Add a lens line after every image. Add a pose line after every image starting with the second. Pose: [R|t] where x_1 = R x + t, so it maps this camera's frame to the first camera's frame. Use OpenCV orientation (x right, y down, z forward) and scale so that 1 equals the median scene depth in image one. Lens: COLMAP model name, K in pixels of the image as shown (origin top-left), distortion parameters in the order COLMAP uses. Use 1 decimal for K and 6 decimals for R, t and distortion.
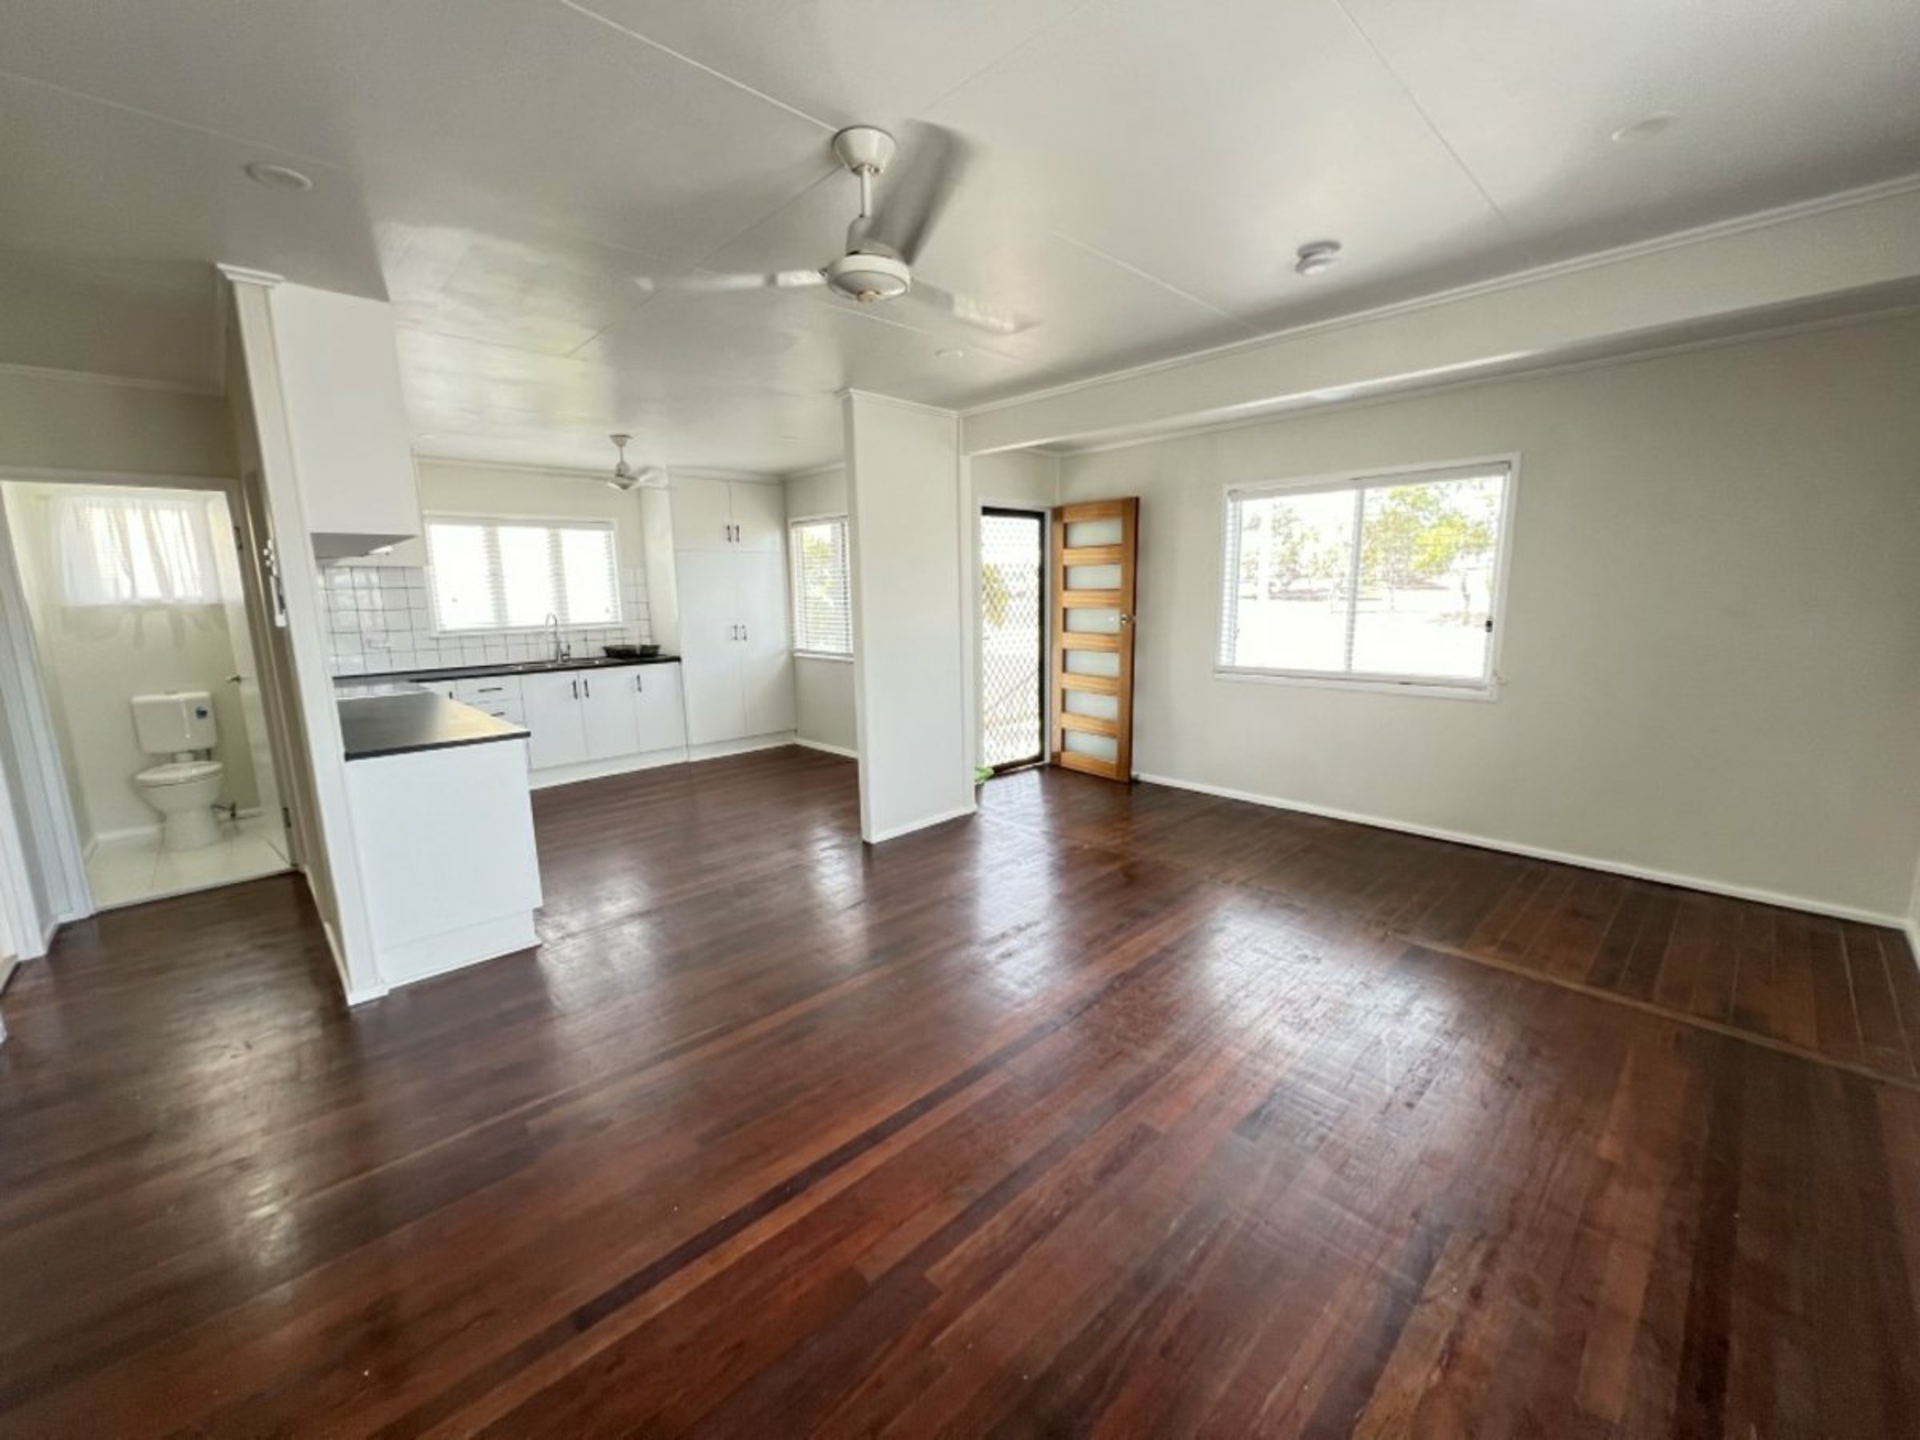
lens RADIAL K [[768.6, 0, 960.2], [0, 768.6, 721.8], [0, 0, 1]] dist [0.000545, 0.000263]
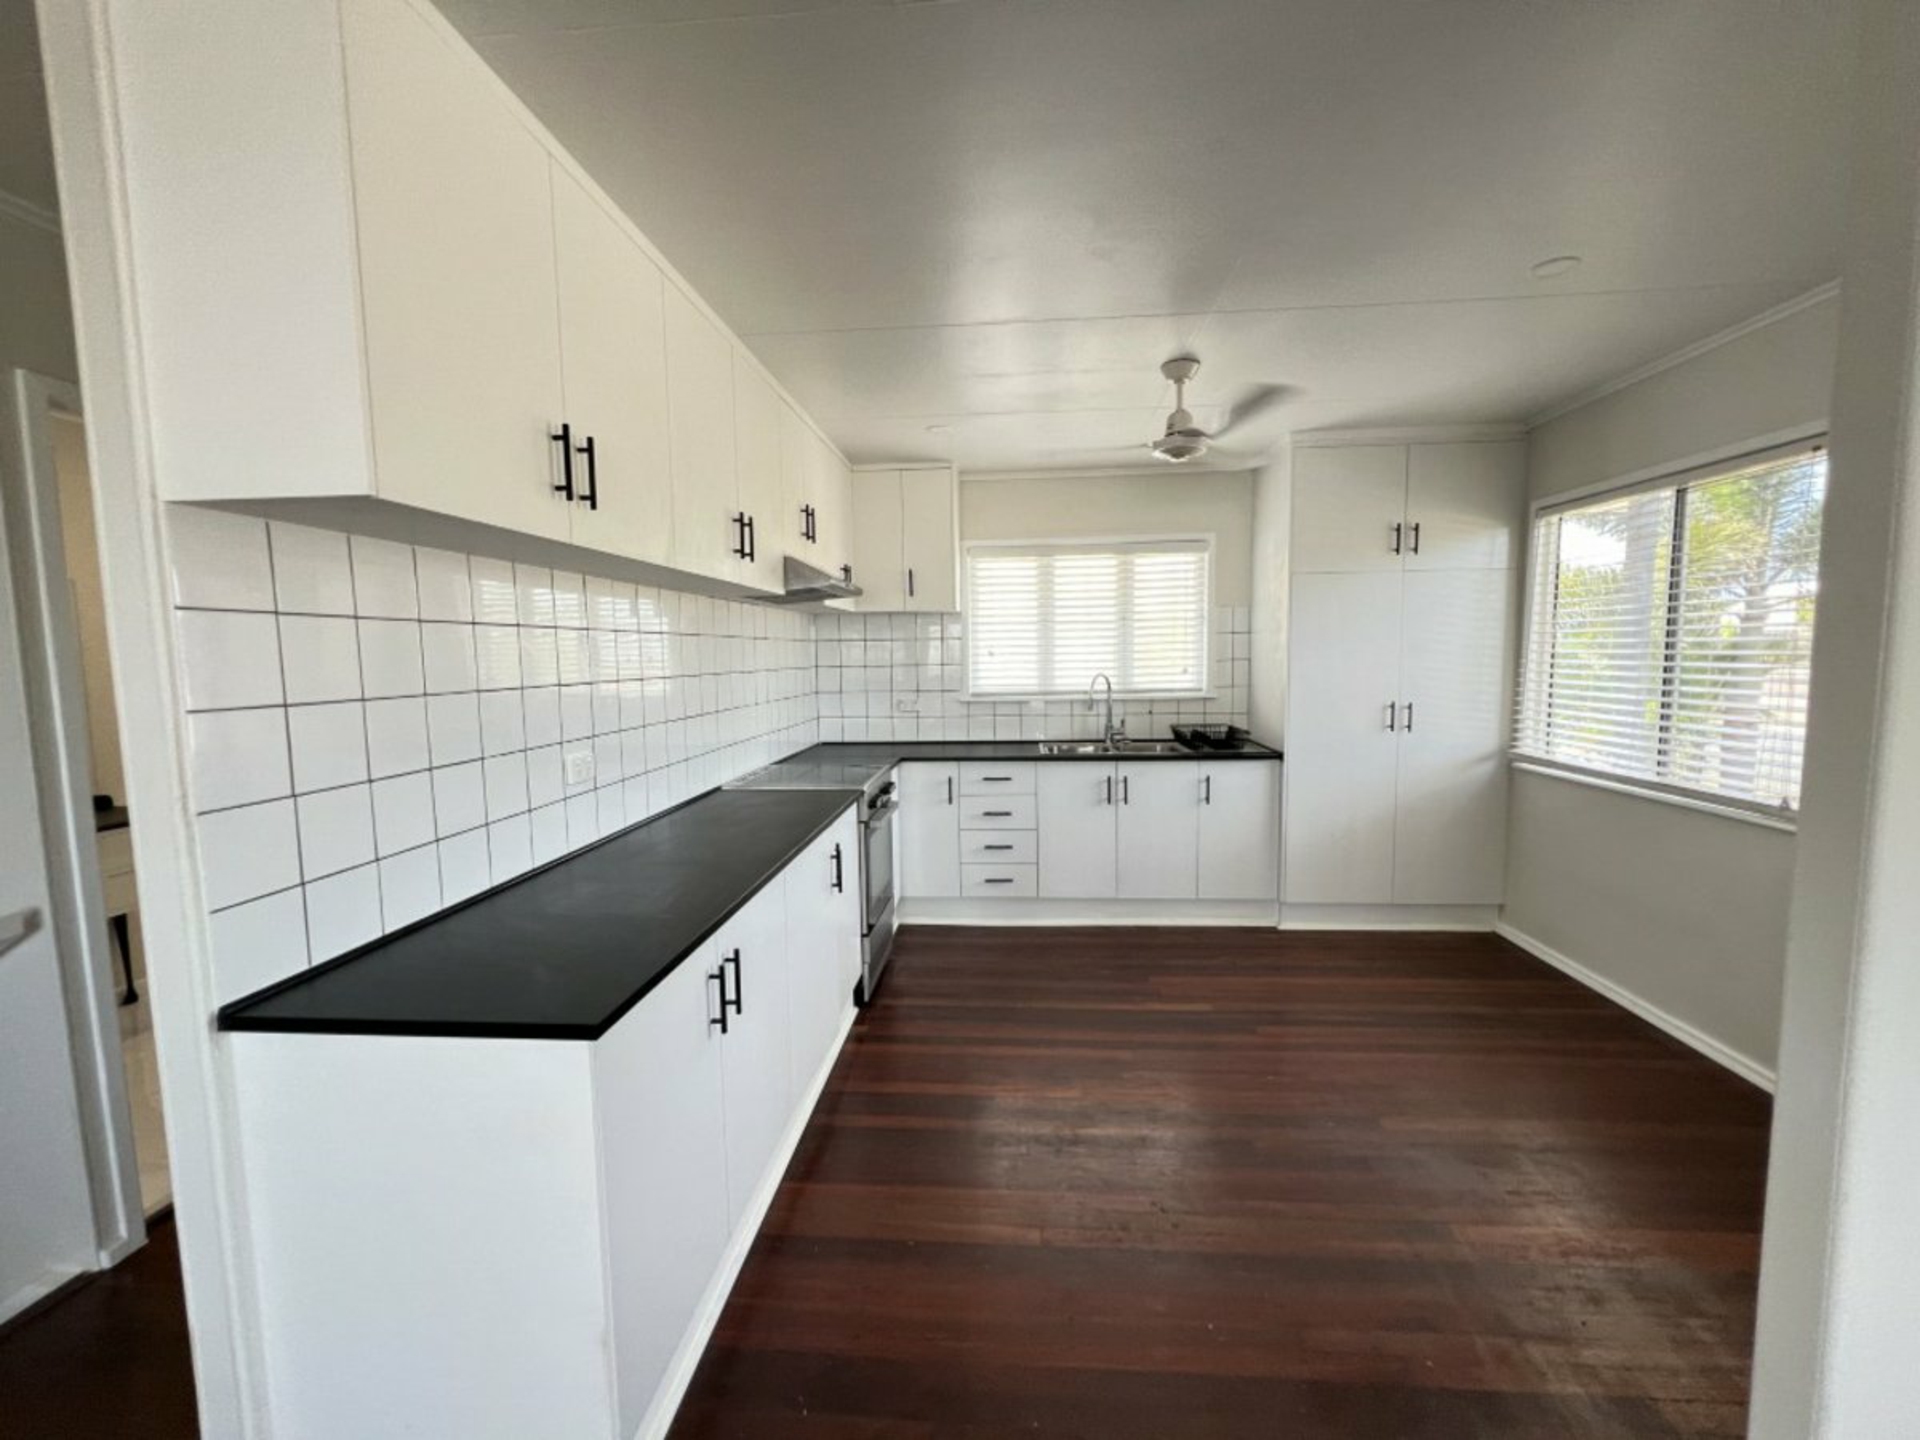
lens RADIAL K [[768.6, 0, 957.1], [0, 768.6, 720.6], [0, 0, 1]] dist [0.000545, 0.000263]
pose [[0.668019, 0.074459, -0.740410, -0.095794], [-0.124777, 0.992102, -0.012807, -0.070975], [0.733608, 0.100942, 0.672034, 0.420318]]
